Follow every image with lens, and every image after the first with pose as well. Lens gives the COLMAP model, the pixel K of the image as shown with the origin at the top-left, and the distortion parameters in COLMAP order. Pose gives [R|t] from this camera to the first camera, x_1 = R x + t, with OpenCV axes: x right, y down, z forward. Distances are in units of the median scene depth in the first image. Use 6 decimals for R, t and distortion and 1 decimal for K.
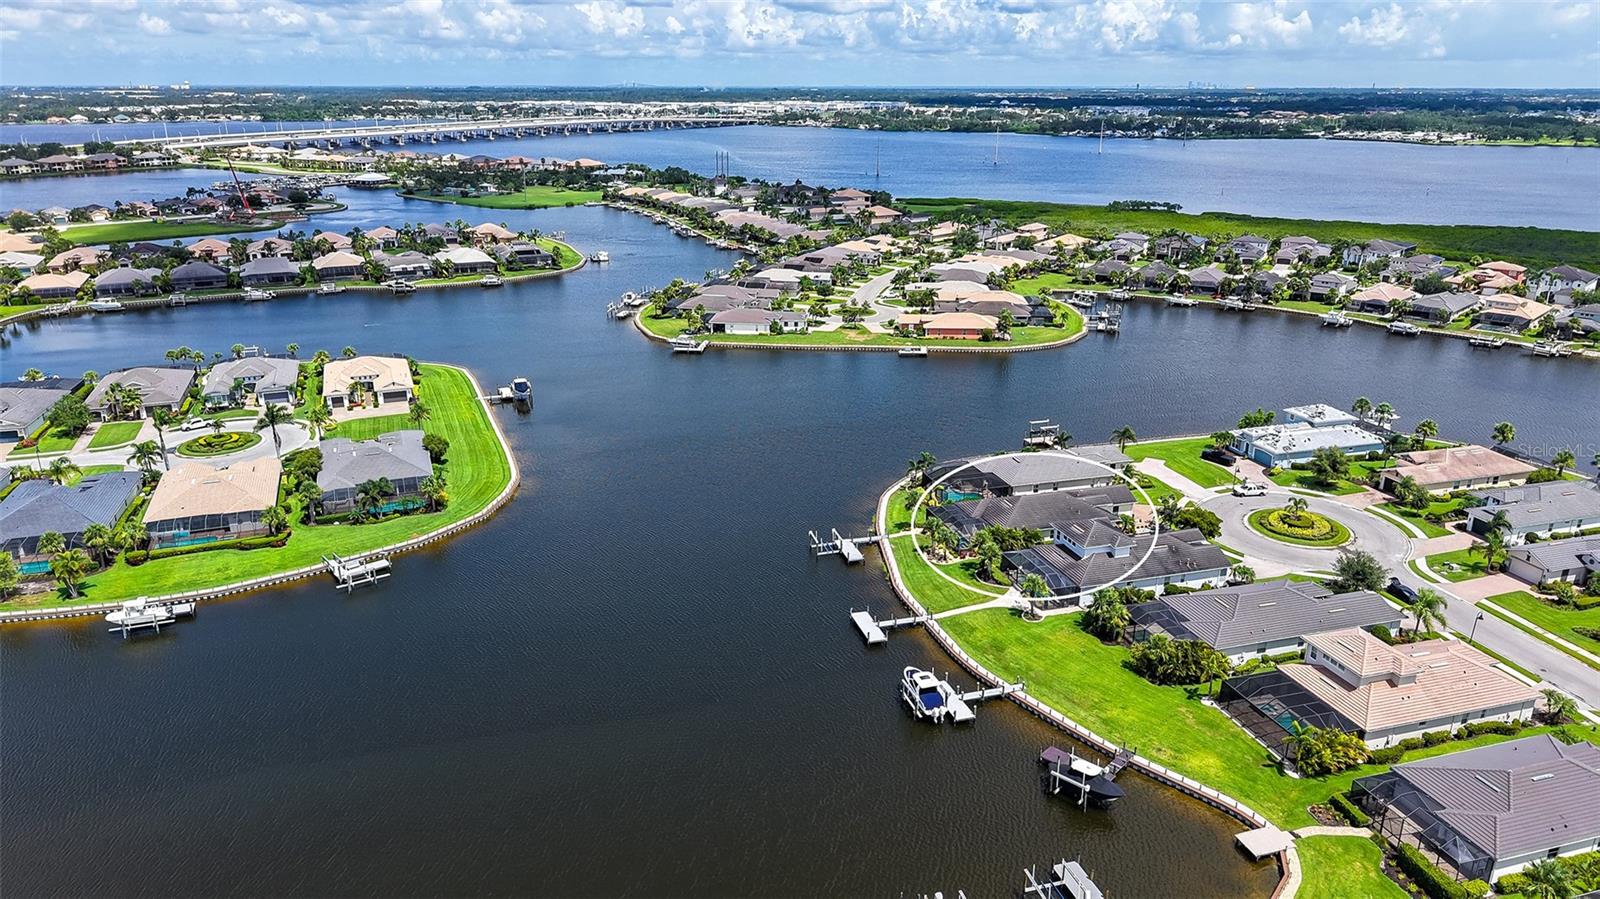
lens RADIAL K [[1086.0, 0, 804.3], [0, 1086.0, 408.7], [0, 0, 1]] dist [0.028948, -0.021301]
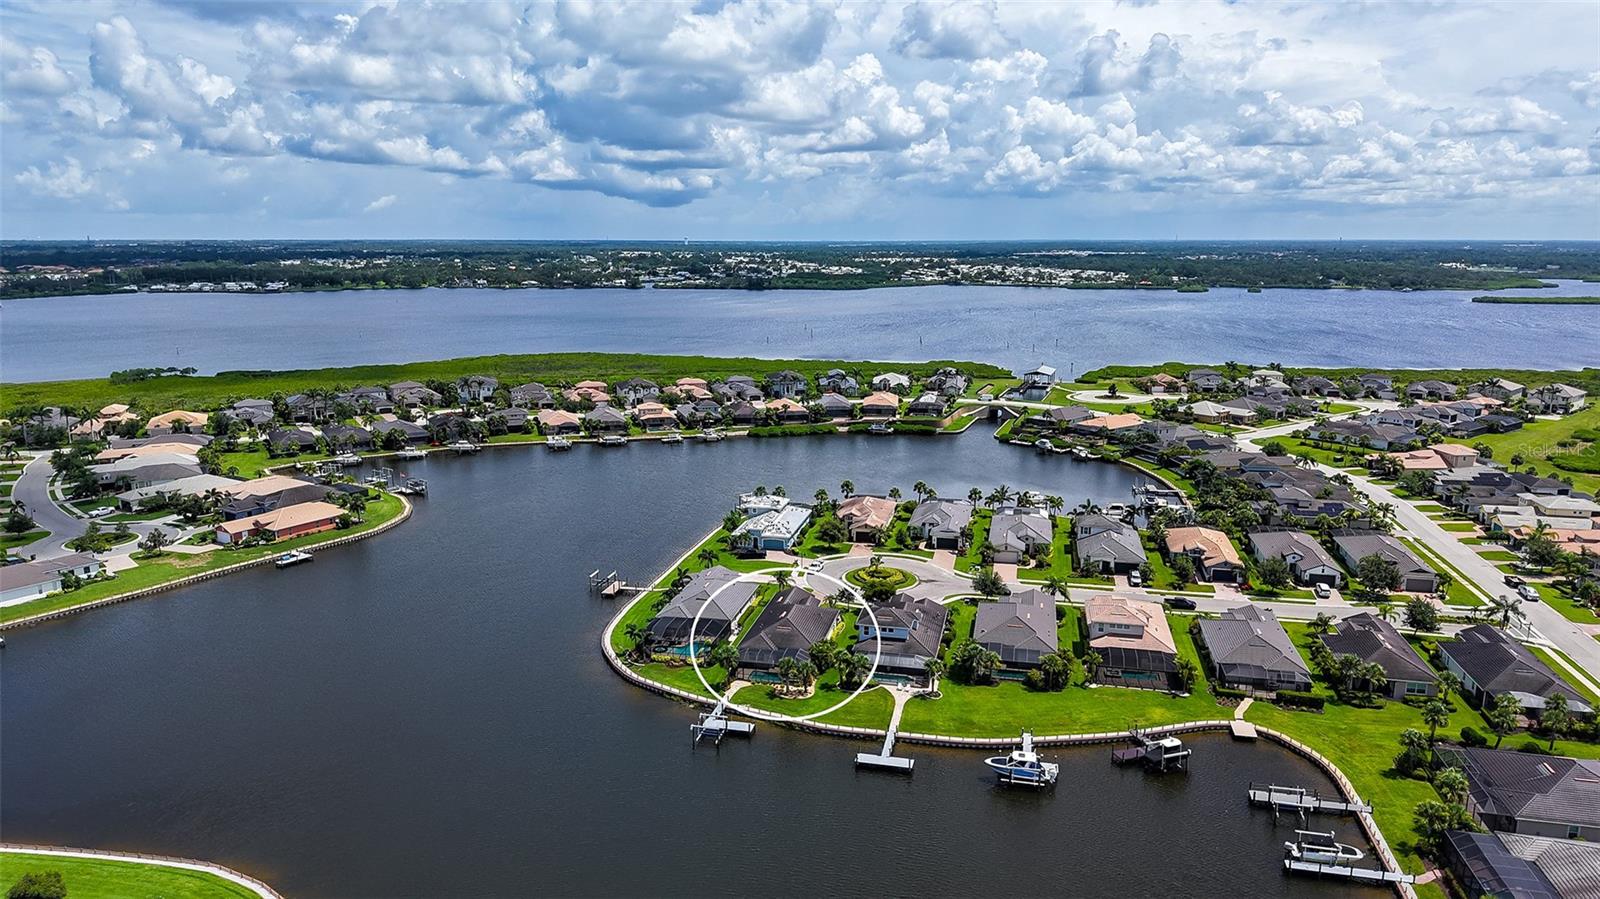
lens RADIAL K [[1086.0, 0, 804.3], [0, 1086.0, 408.7], [0, 0, 1]] dist [0.028948, -0.021301]
pose [[0.484792, -0.137224, 0.863798, -0.411666], [0.249299, 0.968327, 0.013914, -0.077896], [-0.838348, 0.208599, 0.503647, 0.235184]]
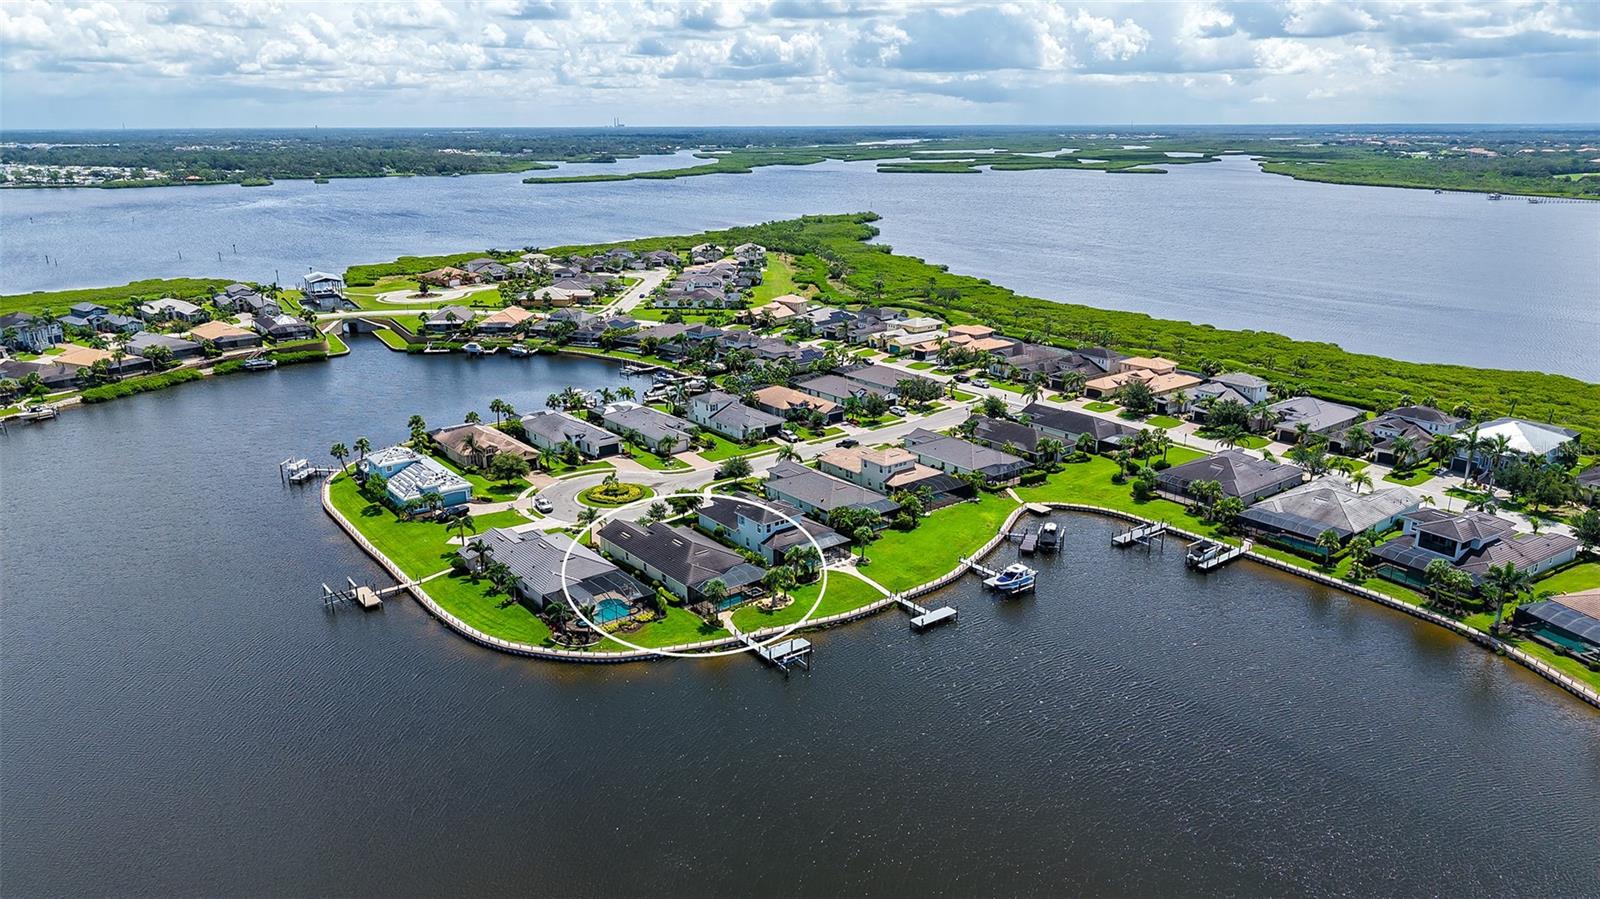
lens RADIAL K [[1086.0, 0, 804.3], [0, 1086.0, 408.7], [0, 0, 1]] dist [0.028948, -0.021301]
pose [[-0.365862, -0.235666, 0.900337, -0.428807], [0.272130, 0.898038, 0.345648, -0.210248], [-0.889994, 0.371468, -0.264426, 0.667861]]
